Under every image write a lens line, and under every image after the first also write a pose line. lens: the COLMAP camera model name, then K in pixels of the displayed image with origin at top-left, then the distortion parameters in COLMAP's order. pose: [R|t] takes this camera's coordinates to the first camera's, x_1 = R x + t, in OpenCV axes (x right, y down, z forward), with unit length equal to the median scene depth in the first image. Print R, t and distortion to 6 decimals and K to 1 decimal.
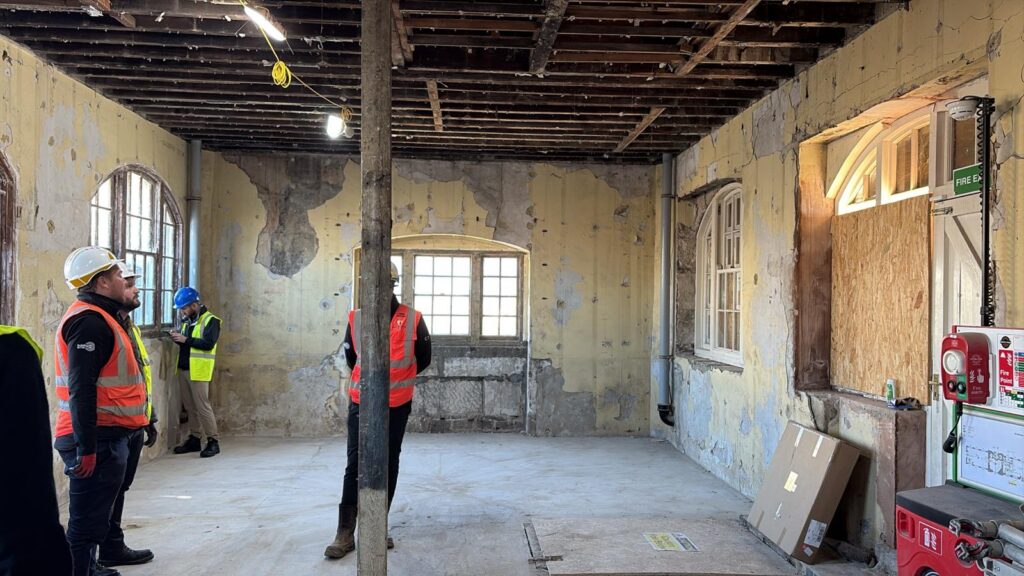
lens RADIAL K [[804.4, 0, 512.0], [0, 804.4, 288.0], [0, 0, 1]] dist [0.006301, -0.009310]
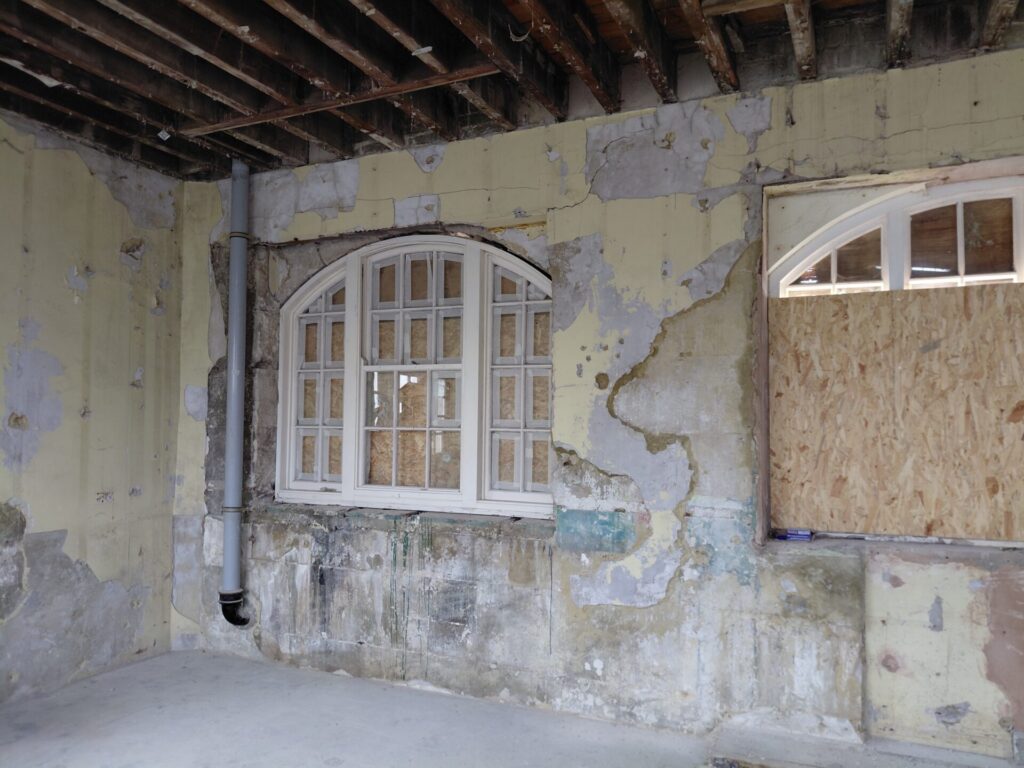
lens RADIAL K [[750.4, 0, 546.0], [0, 750.4, 396.7], [0, 0, 1]] dist [0.049443, -0.117538]
pose [[0.460062, 0.018415, 0.887696, -0.190707], [-0.012823, 0.999818, -0.014096, 0.008222], [-0.887794, -0.004898, 0.460215, 0.539387]]
